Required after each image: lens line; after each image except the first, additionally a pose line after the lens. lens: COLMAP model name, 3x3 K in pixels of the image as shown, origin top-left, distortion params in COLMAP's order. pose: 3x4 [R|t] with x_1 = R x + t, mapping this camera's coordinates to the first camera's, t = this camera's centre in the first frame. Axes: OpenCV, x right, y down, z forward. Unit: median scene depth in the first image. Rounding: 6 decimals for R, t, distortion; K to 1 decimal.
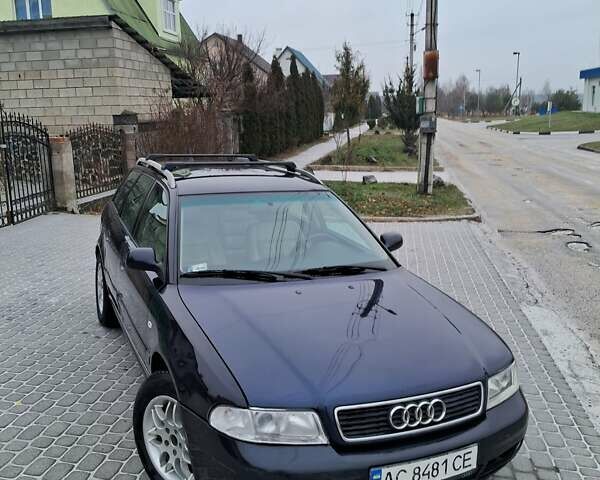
lens RADIAL K [[609.8, 0, 296.4], [0, 609.8, 242.9], [0, 0, 1]] dist [0.022251, 0.000000]
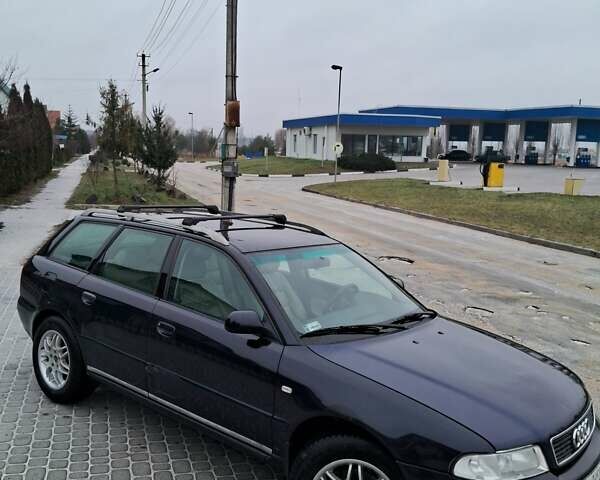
lens RADIAL K [[609.8, 0, 292.3], [0, 609.8, 240.0], [0, 0, 1]] dist [0.022251, 0.000000]
pose [[0.891985, -0.019820, 0.451631, -0.166270], [0.048412, 0.997481, -0.051839, -0.013226], [-0.449466, 0.068104, 0.890698, 0.028037]]
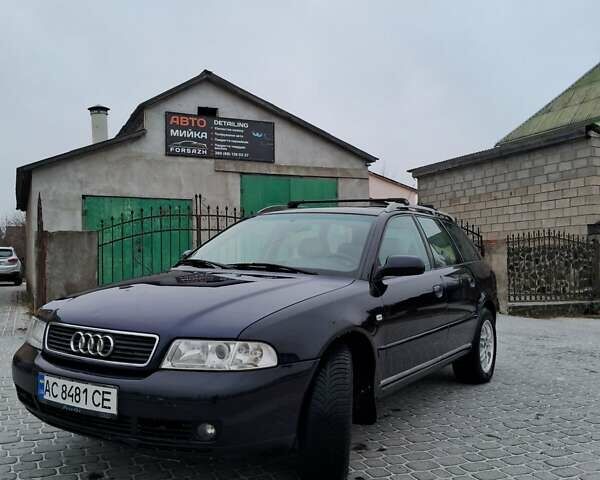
lens RADIAL K [[609.8, 0, 286.8], [0, 609.8, 239.9], [0, 0, 1]] dist [0.022251, 0.000000]
pose [[0.577890, -0.009818, -0.816056, 0.250893], [-0.179575, 0.973891, -0.138882, 0.036379], [0.796113, 0.226802, 0.561039, 0.120738]]
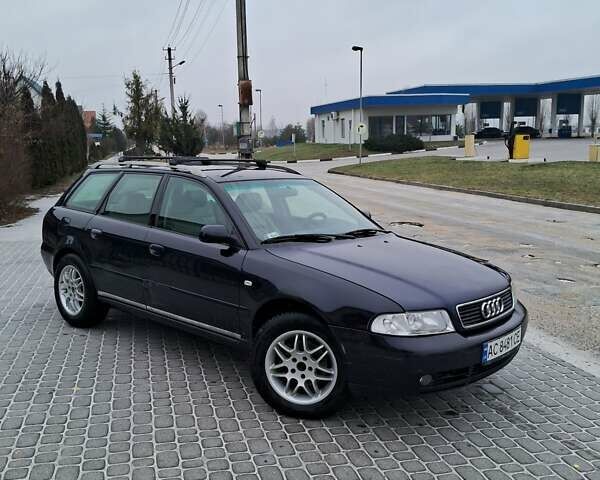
lens RADIAL K [[609.8, 0, 292.9], [0, 609.8, 238.6], [0, 0, 1]] dist [0.022251, 0.000000]
pose [[0.915683, -0.063792, 0.396806, -0.155536], [0.087375, 0.995306, -0.041622, 0.026157], [-0.392288, 0.072784, 0.916958, -0.031042]]
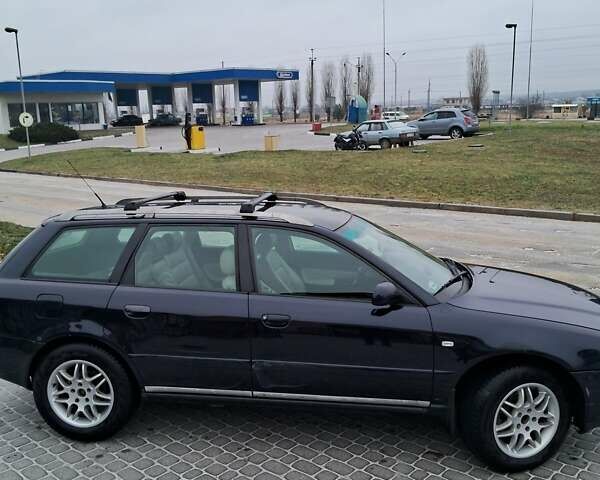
lens RADIAL K [[609.8, 0, 288.5], [0, 609.8, 238.6], [0, 0, 1]] dist [0.022251, 0.000000]
pose [[0.532805, -0.163037, 0.830384, -0.312143], [0.194895, 0.978528, 0.067071, -0.043365], [-0.823489, 0.126102, 0.553140, 0.153060]]
